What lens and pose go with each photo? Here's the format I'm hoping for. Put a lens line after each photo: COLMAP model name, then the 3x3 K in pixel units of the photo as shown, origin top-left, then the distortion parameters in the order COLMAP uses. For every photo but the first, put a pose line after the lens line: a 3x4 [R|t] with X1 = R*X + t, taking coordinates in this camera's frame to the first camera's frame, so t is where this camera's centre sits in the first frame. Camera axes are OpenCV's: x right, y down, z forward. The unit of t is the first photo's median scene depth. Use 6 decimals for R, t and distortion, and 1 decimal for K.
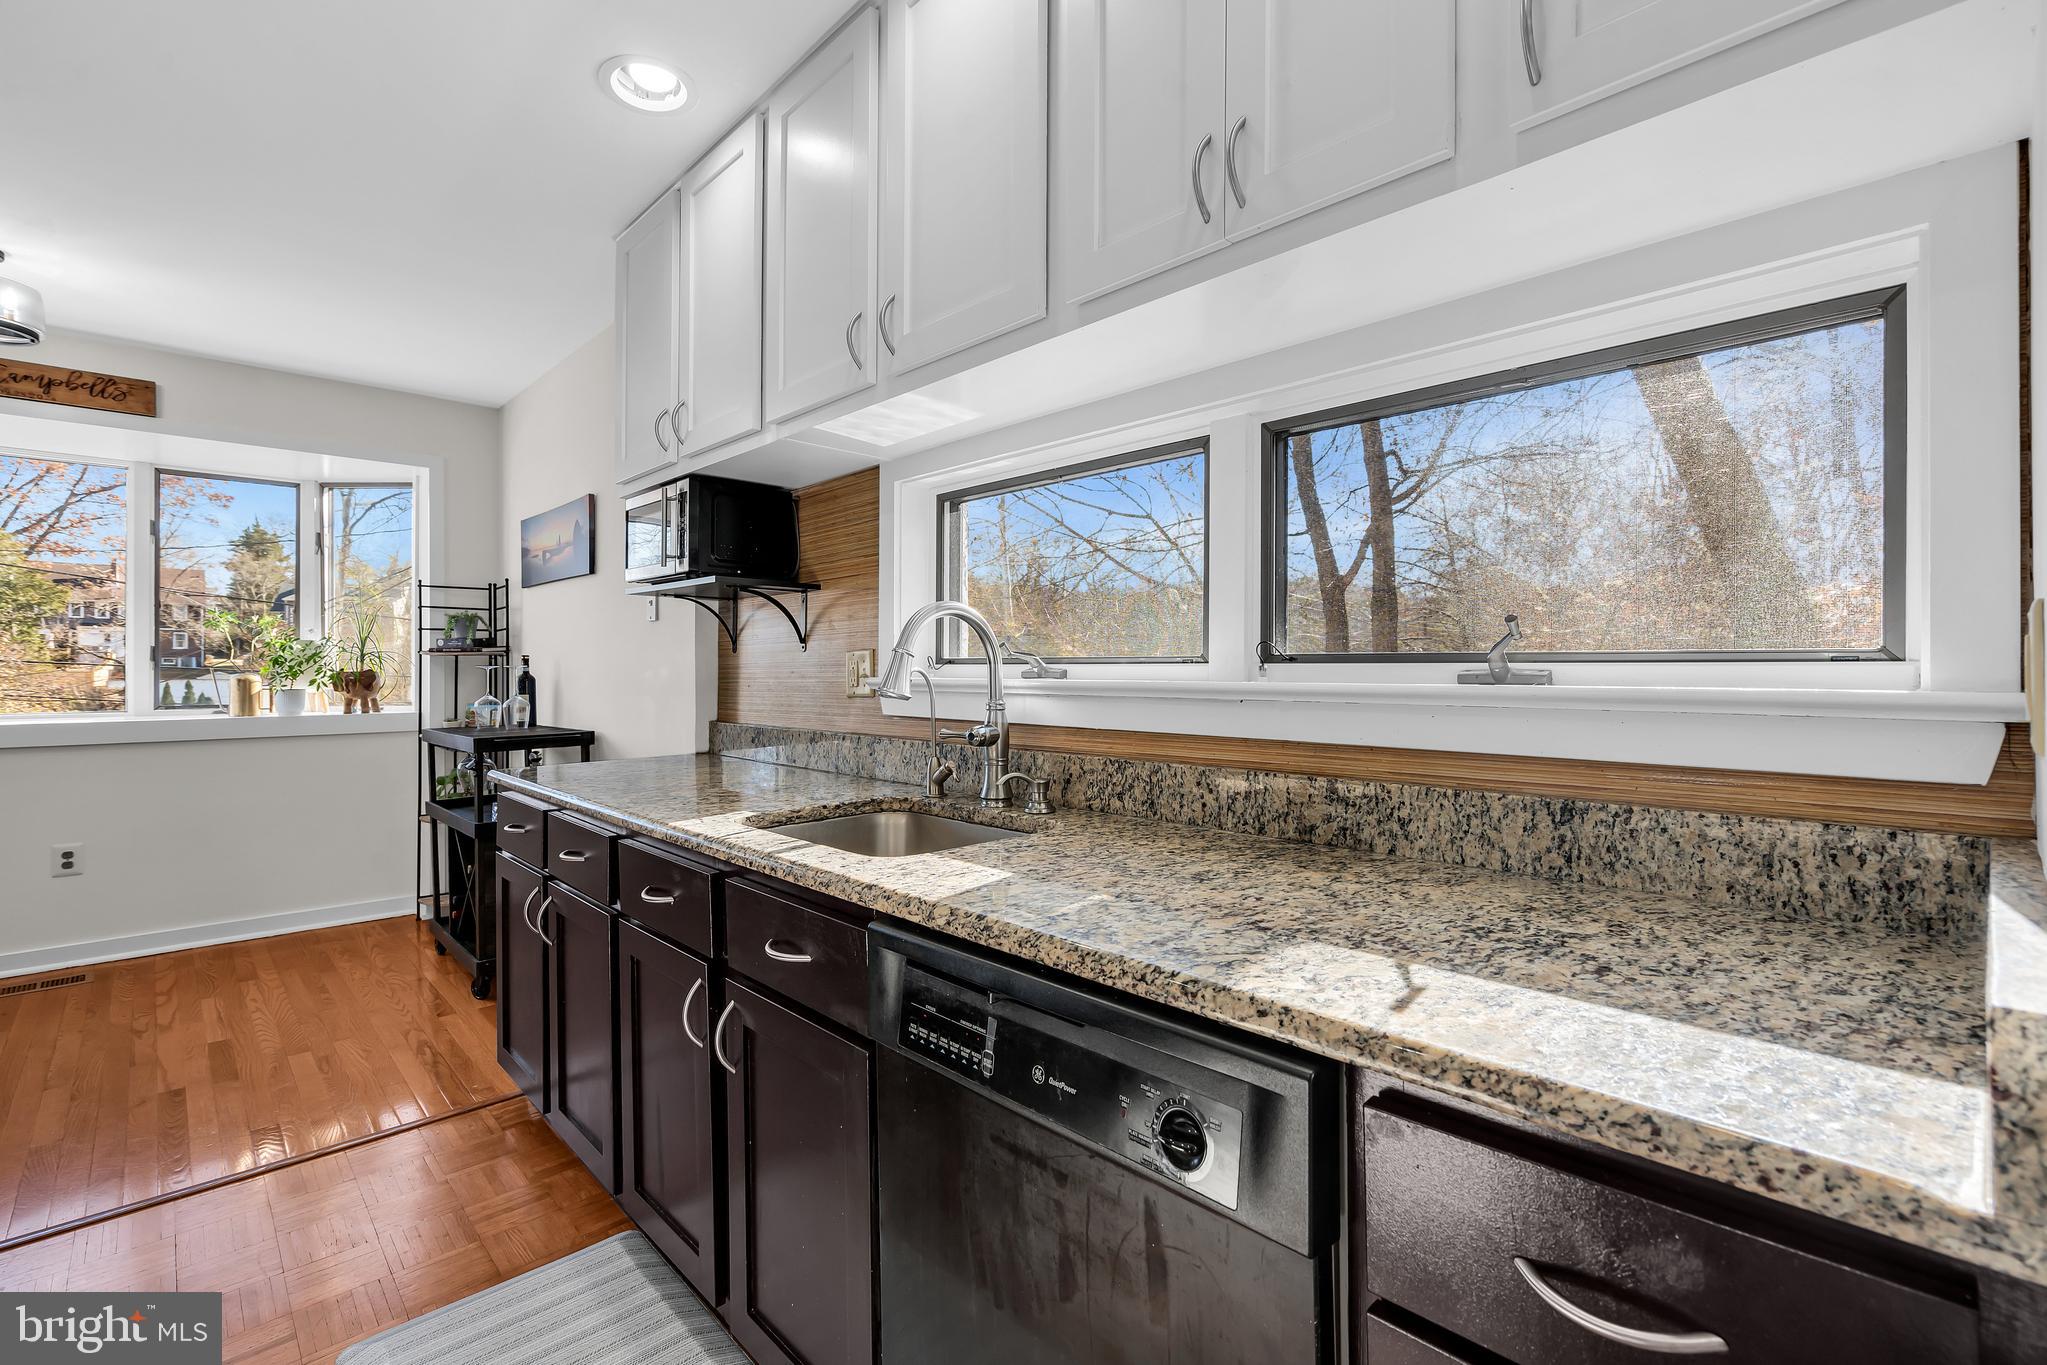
lens RADIAL K [[924.6, 0, 1027.8], [0, 924.6, 667.7], [0, 0, 1]] dist [-0.005284, 0.001488]
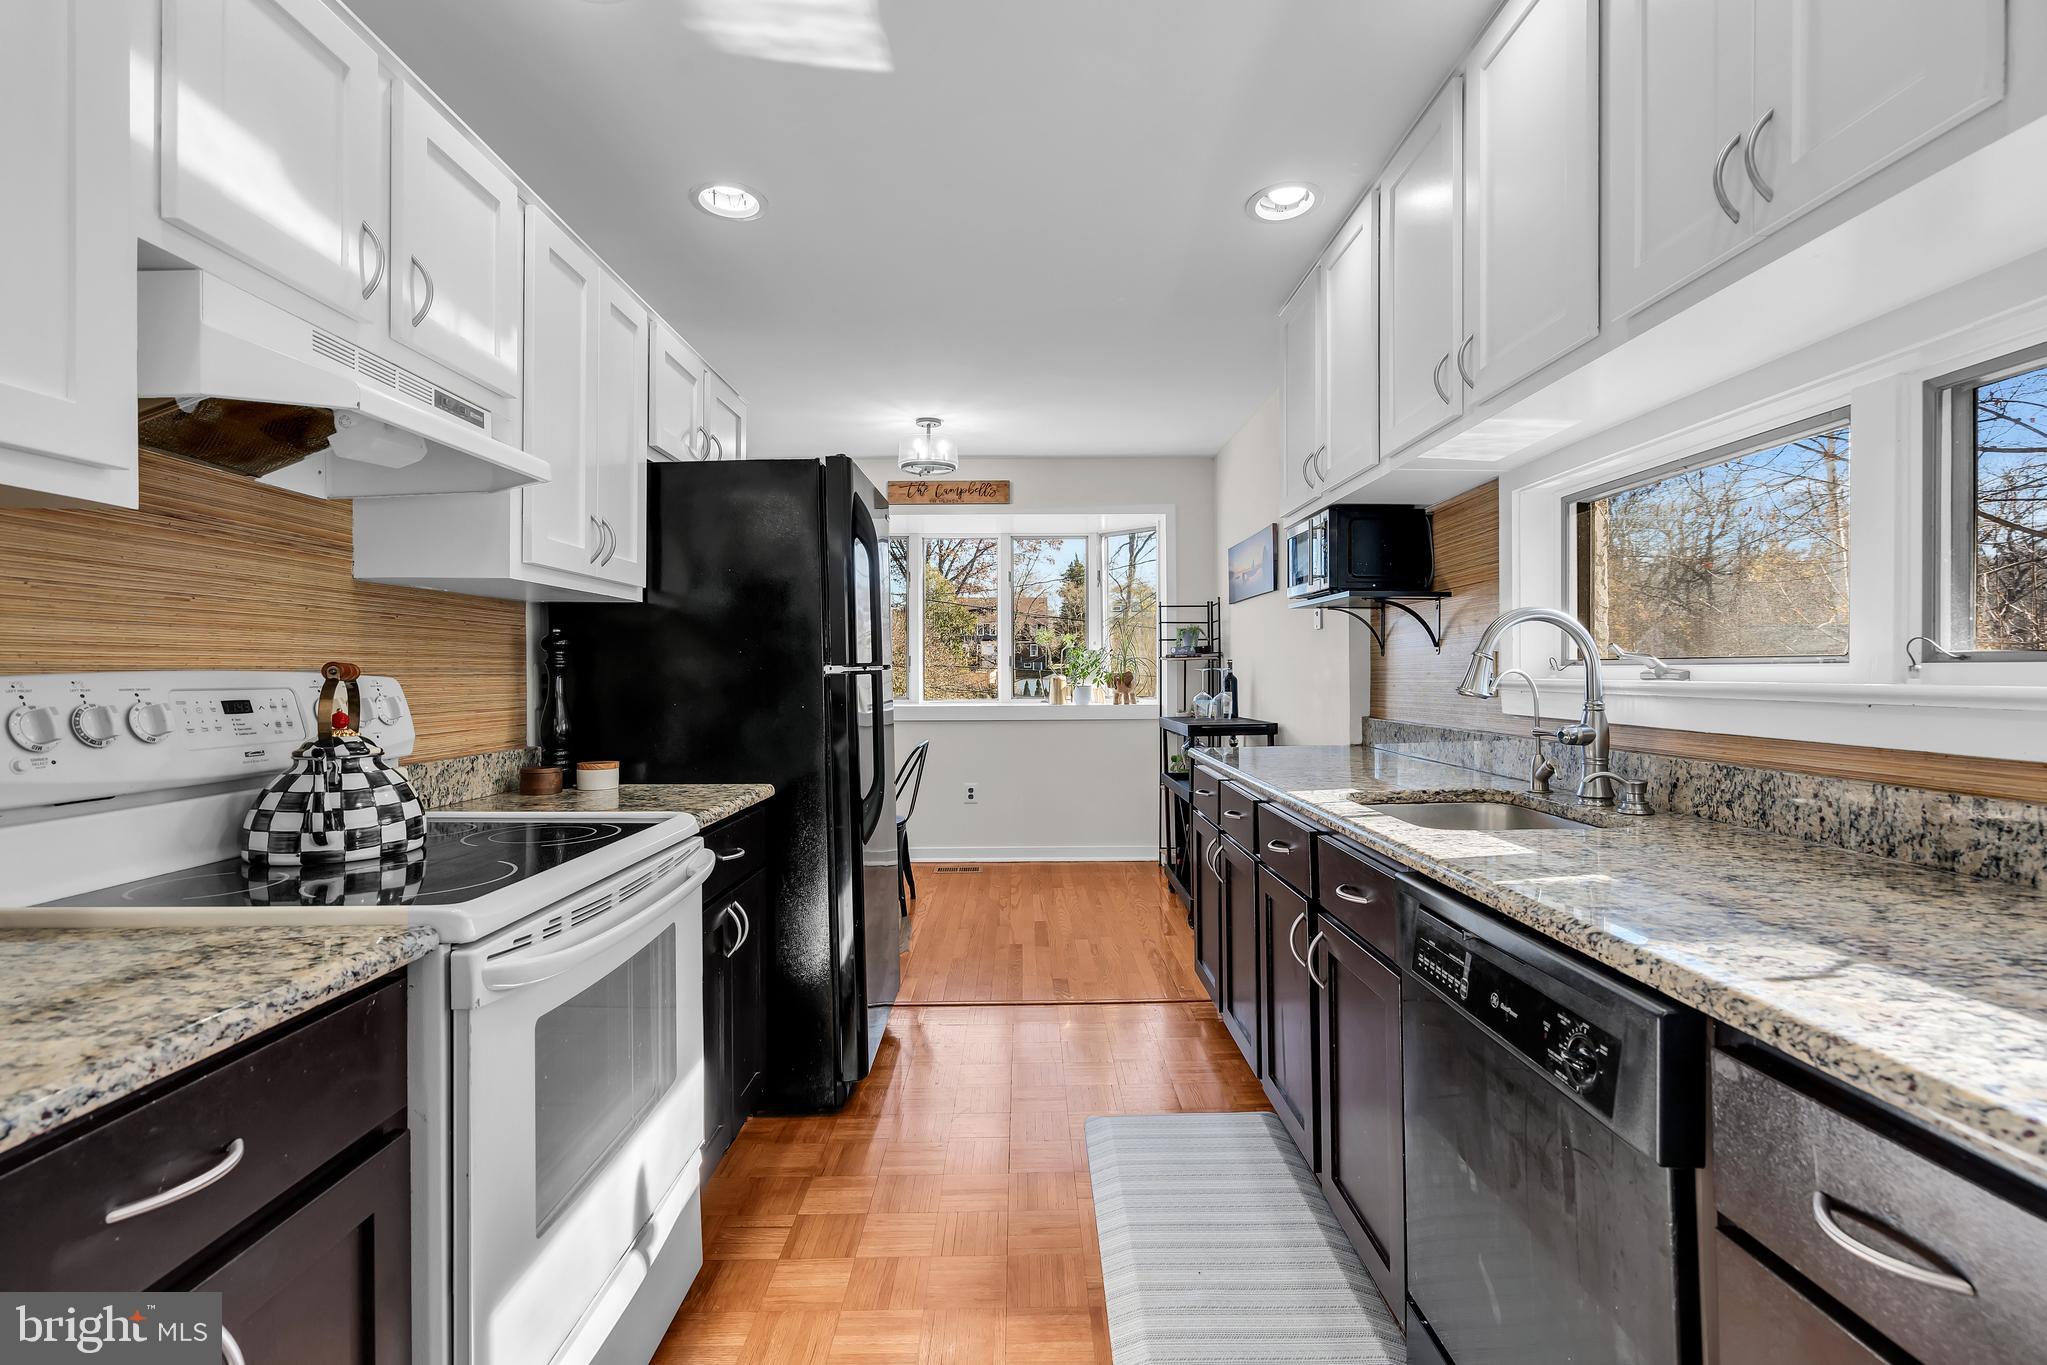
lens RADIAL K [[924.6, 0, 1019.7], [0, 924.6, 674.3], [0, 0, 1]] dist [-0.005284, 0.001488]
pose [[0.724772, -0.000570, -0.688989, 0.194757], [0.004811, 0.999979, 0.004233, -0.001176], [0.688972, -0.006382, 0.724760, -0.158386]]
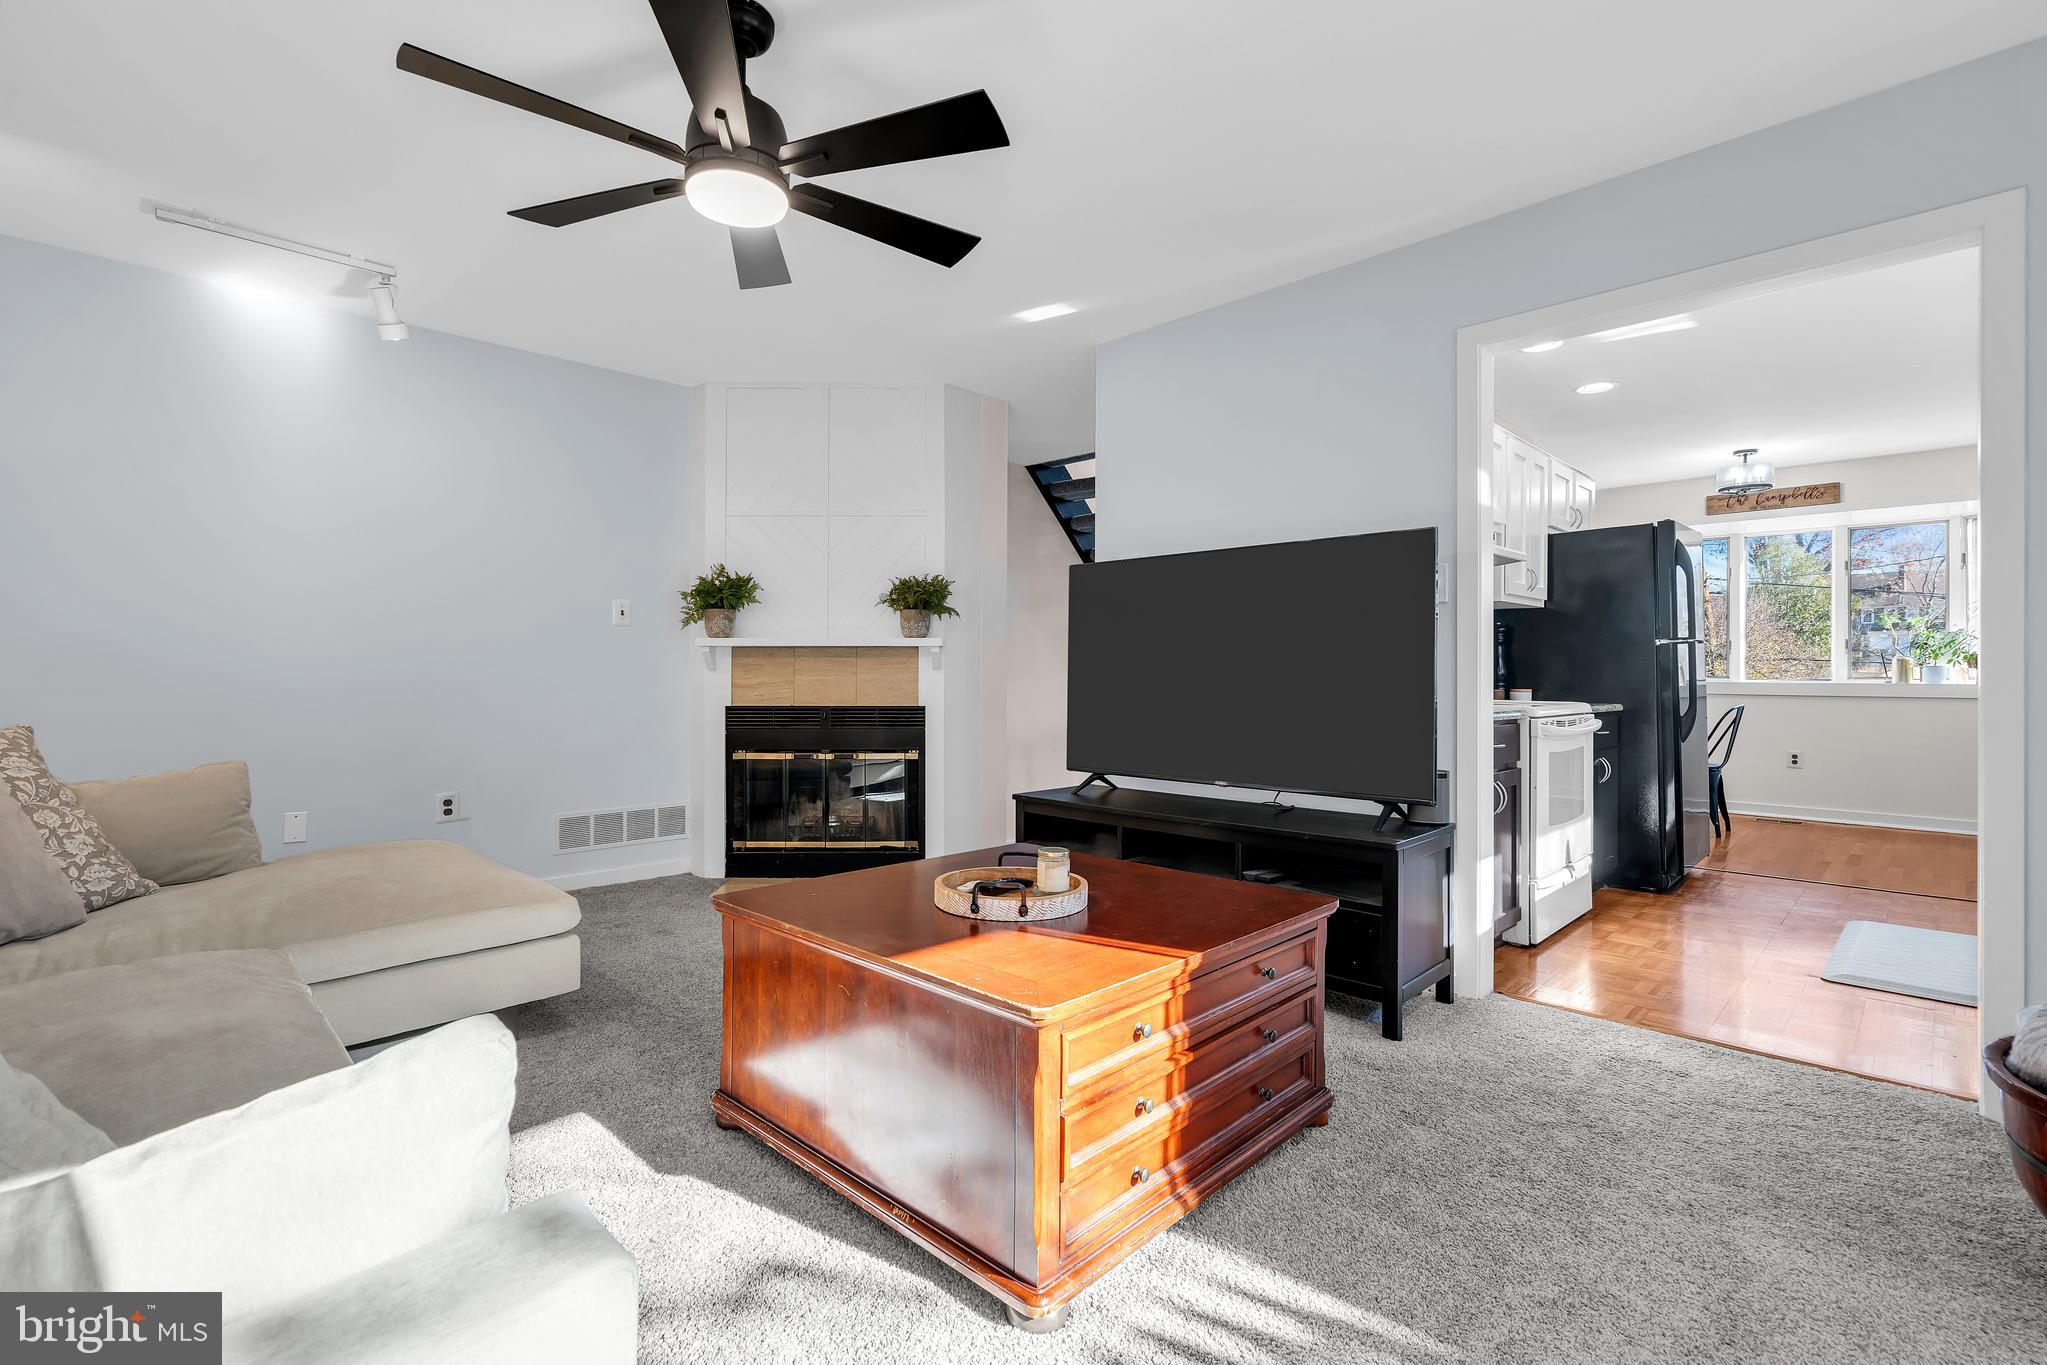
lens RADIAL K [[924.6, 0, 1029.3], [0, 924.6, 667.6], [0, 0, 1]] dist [-0.005284, 0.001488]
pose [[0.028007, -0.003873, -0.999600, 1.330898], [-0.000294, 0.999992, -0.003883, 0.069234], [0.999608, 0.000403, 0.028006, -1.012993]]
